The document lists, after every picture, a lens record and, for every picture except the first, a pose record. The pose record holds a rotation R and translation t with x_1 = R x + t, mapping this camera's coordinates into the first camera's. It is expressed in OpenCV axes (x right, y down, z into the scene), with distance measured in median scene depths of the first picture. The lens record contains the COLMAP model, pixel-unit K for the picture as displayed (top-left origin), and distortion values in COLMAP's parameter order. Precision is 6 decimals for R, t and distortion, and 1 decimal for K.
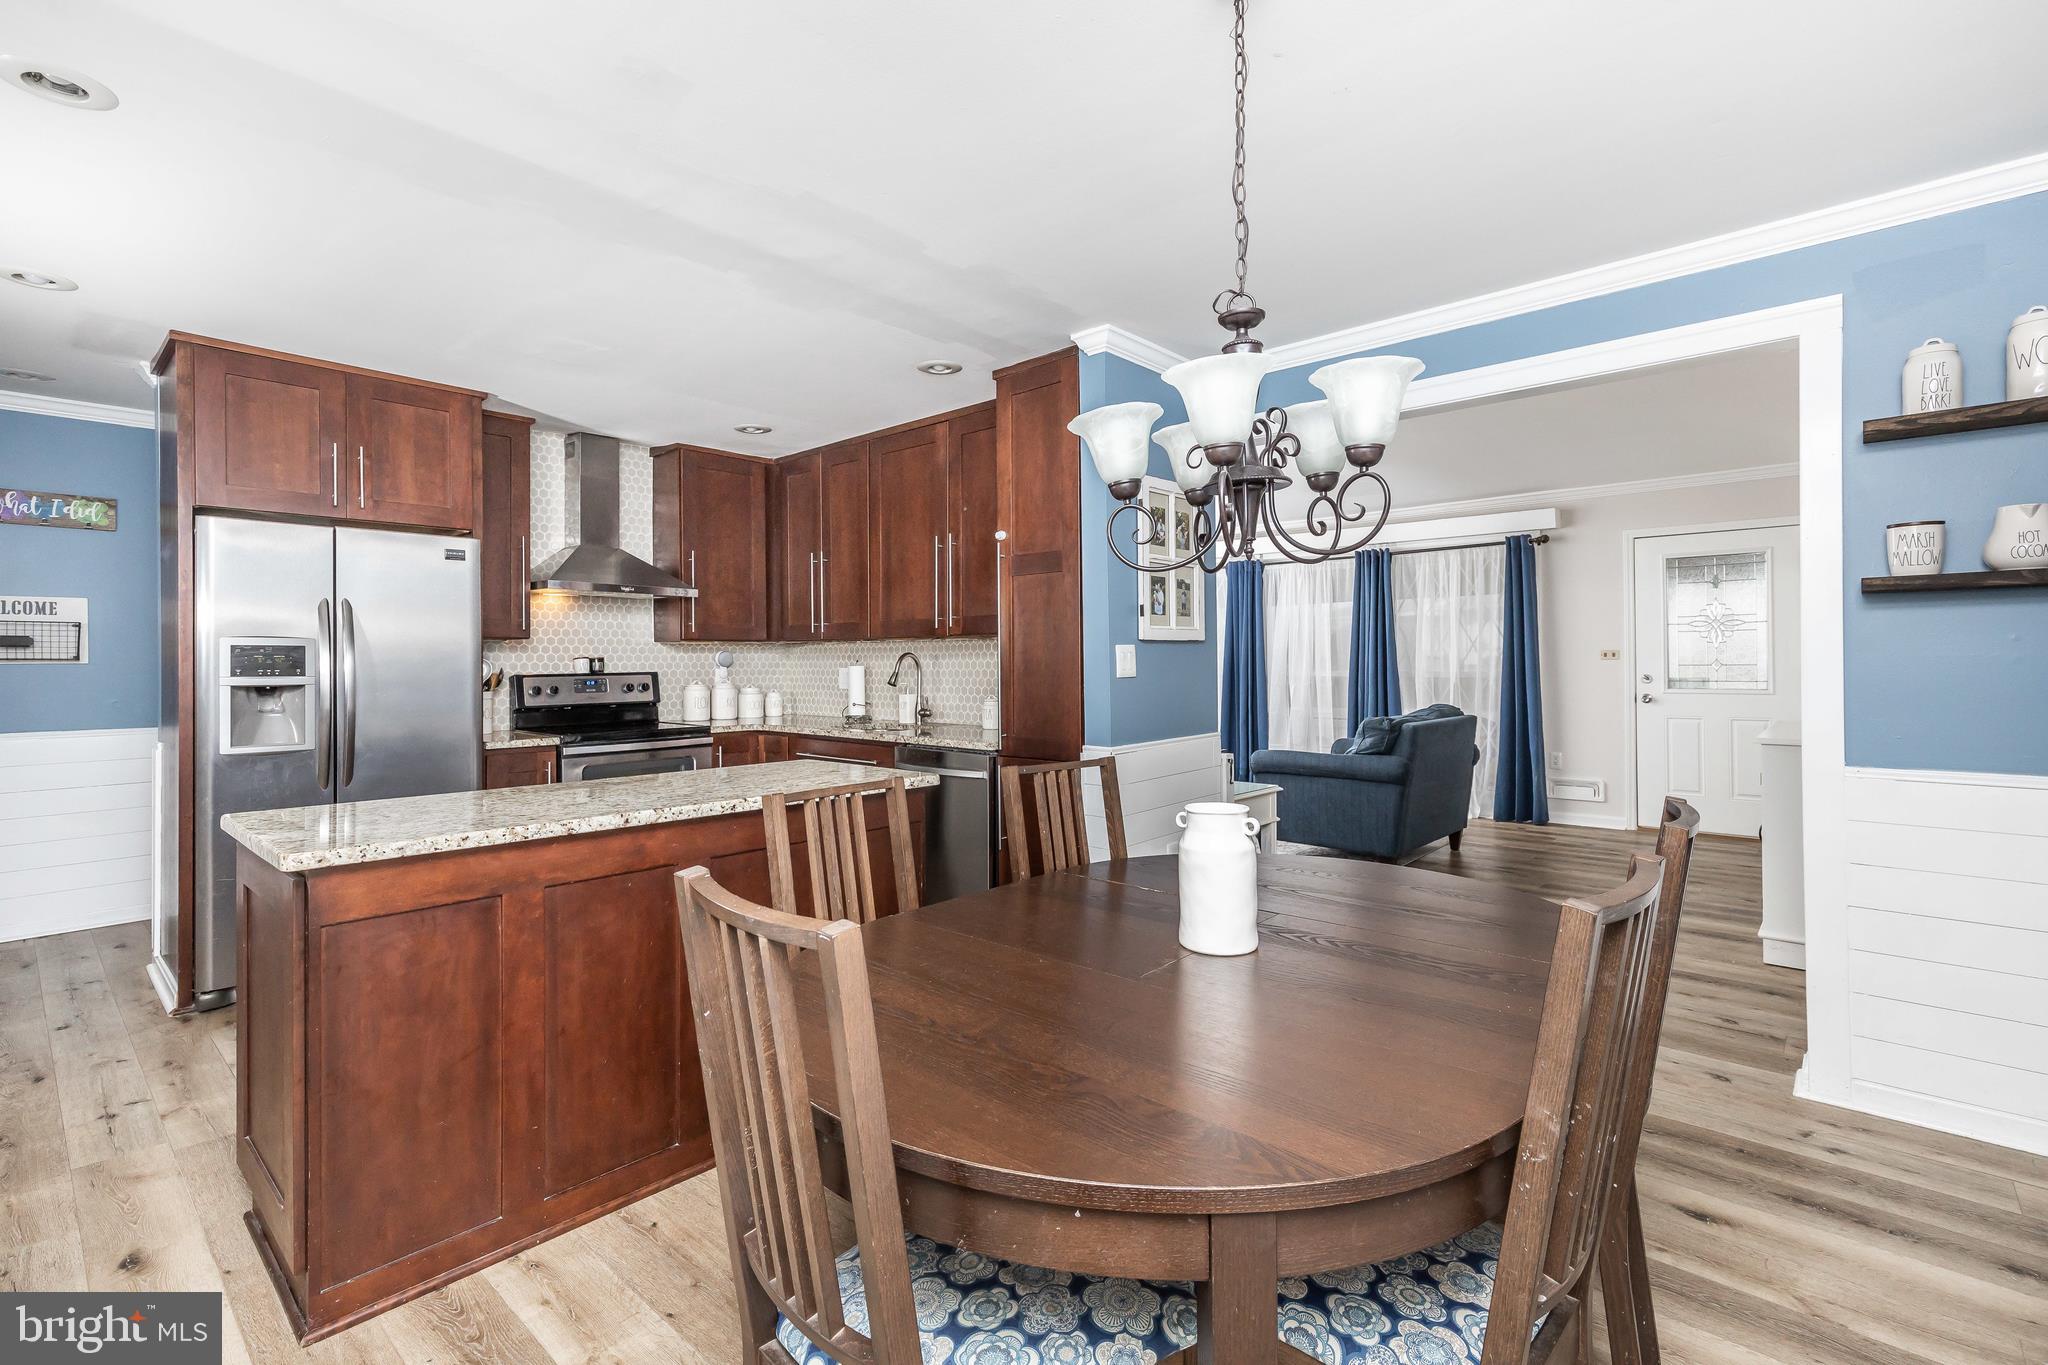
lens RADIAL K [[934.4, 0, 1019.8], [0, 934.4, 664.6], [0, 0, 1]] dist [-0.000950, 0.000032]
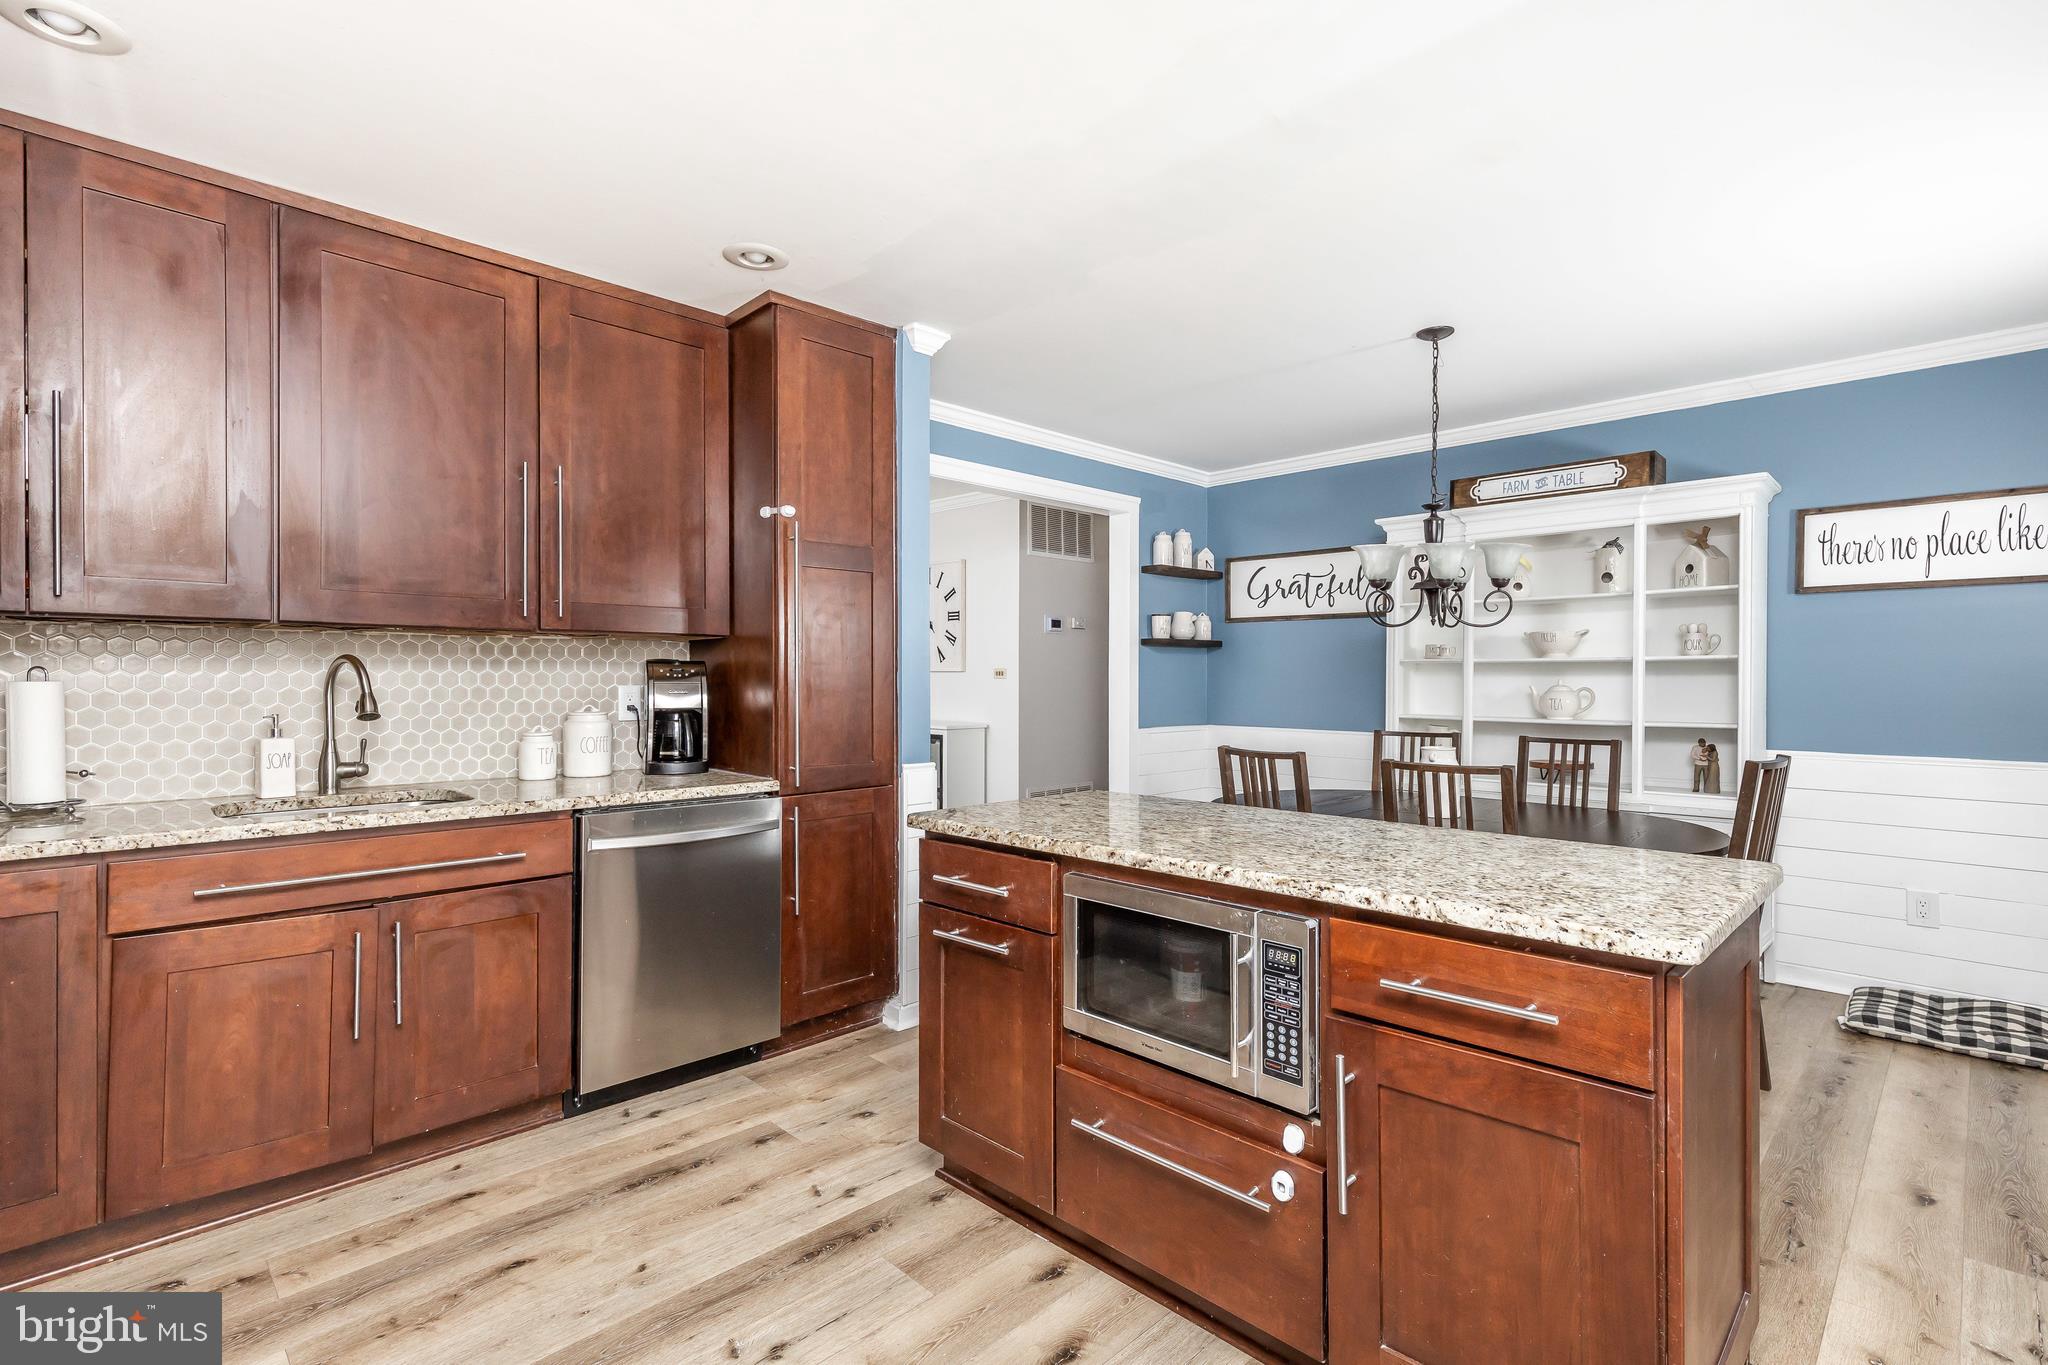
lens RADIAL K [[945.0, 0, 990.1], [0, 945.0, 681.2], [0, 0, 1]] dist [-0.000793, -0.000288]
pose [[0.064462, 0.000690, 0.997920, -0.694433], [0.003593, 0.999993, -0.000923, 0.003435], [-0.997914, 0.003645, 0.064459, 0.687451]]
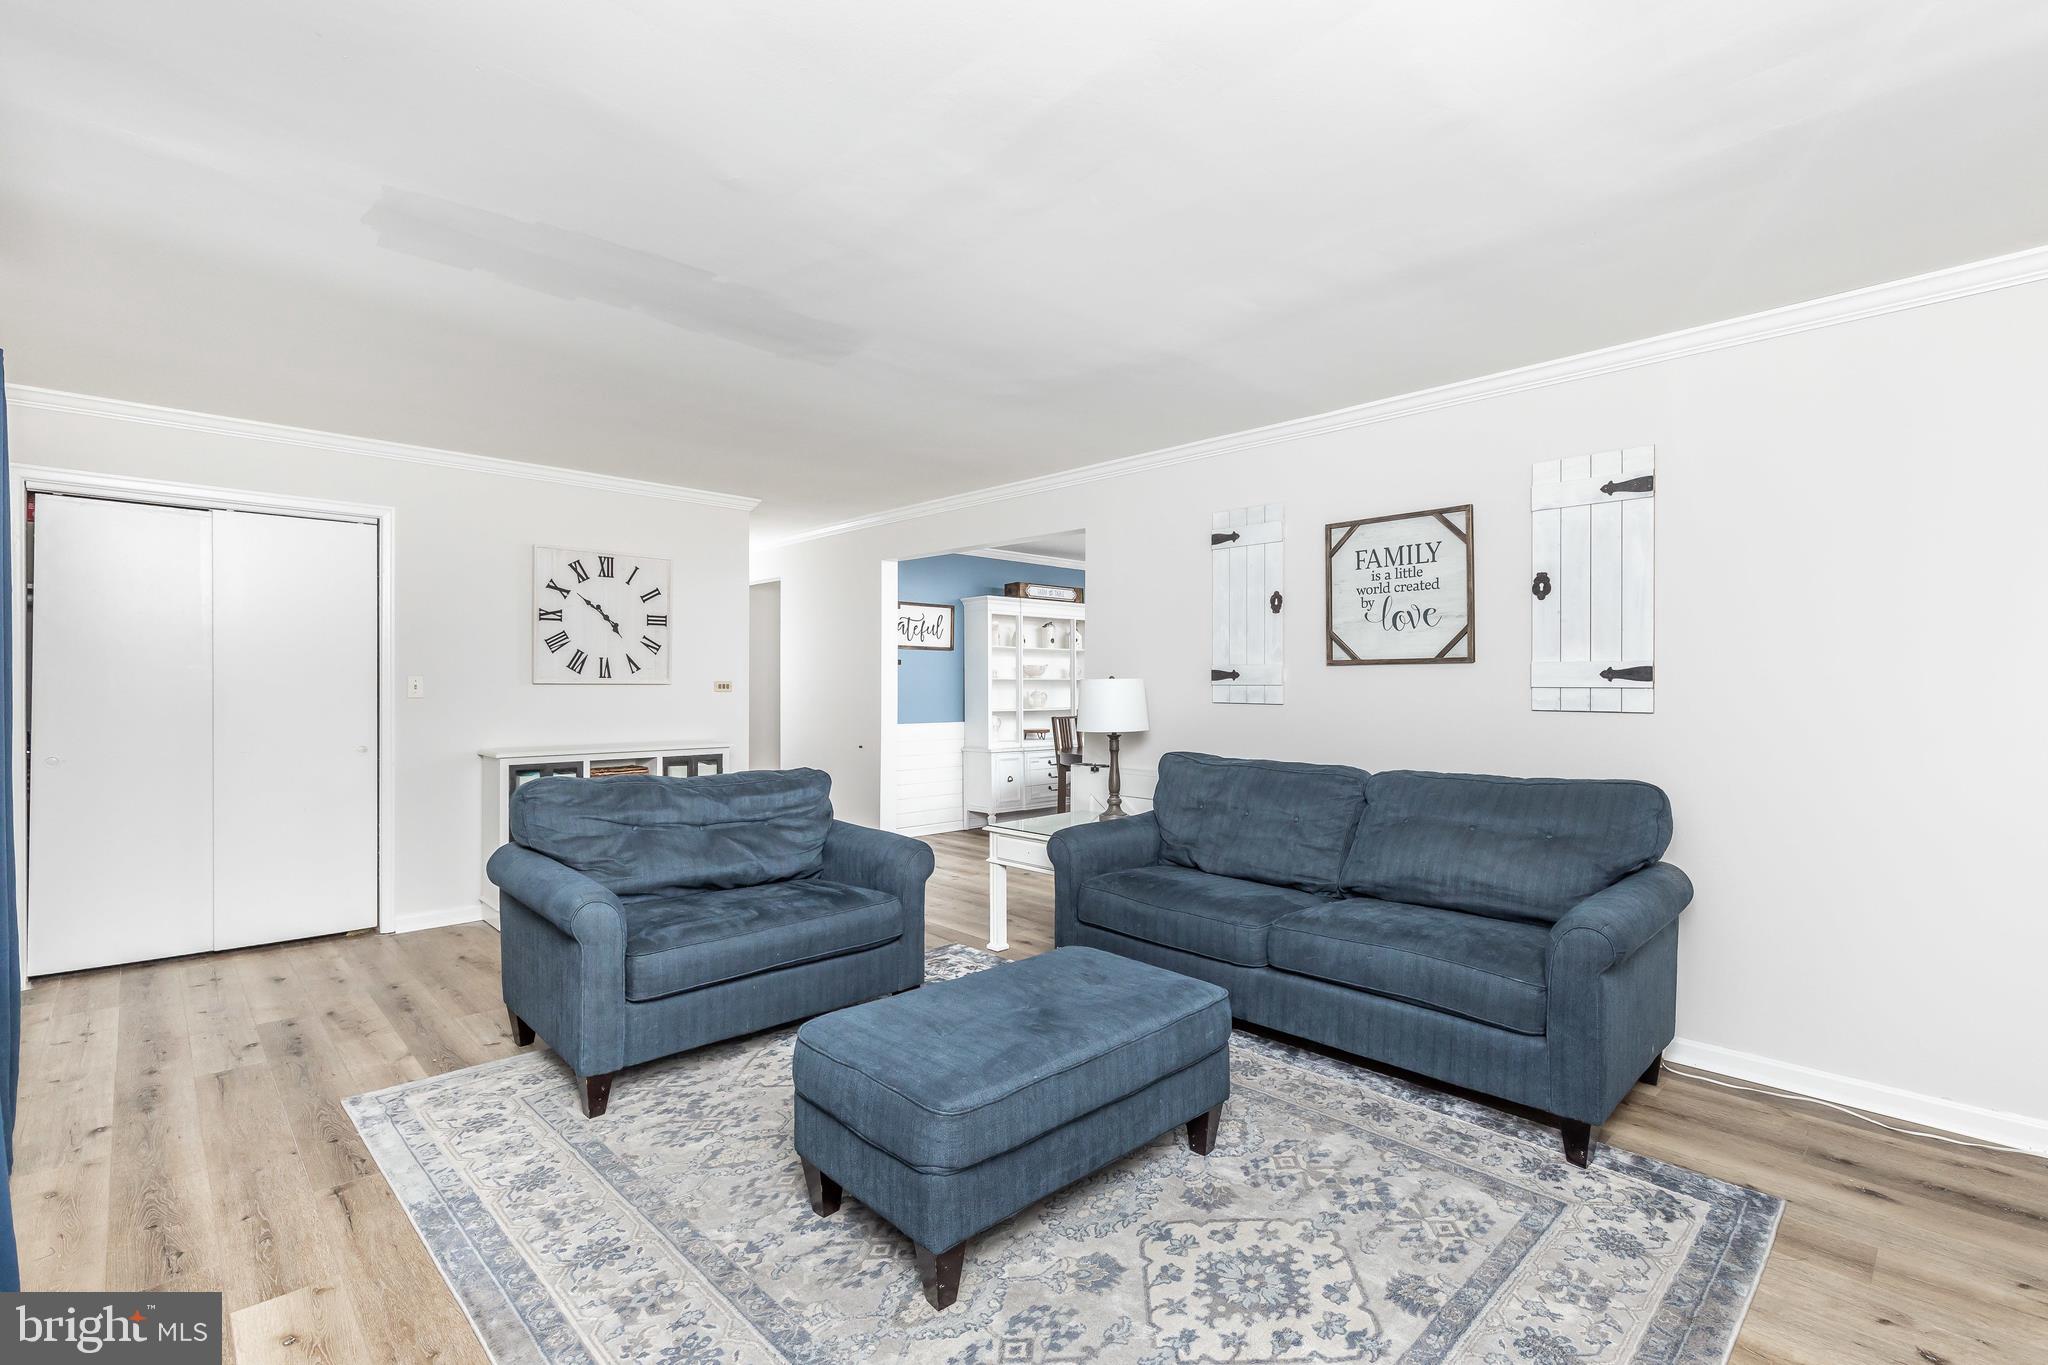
lens RADIAL K [[949.5, 0, 1071.8], [0, 949.5, 674.6], [0, 0, 1]] dist [0.001349, 0.000450]
pose [[-0.999442, 0.001974, 0.033348, 0.165543], [0.001874, 0.999994, -0.003039, -0.021300], [-0.033354, -0.002975, -0.999439, 2.105634]]
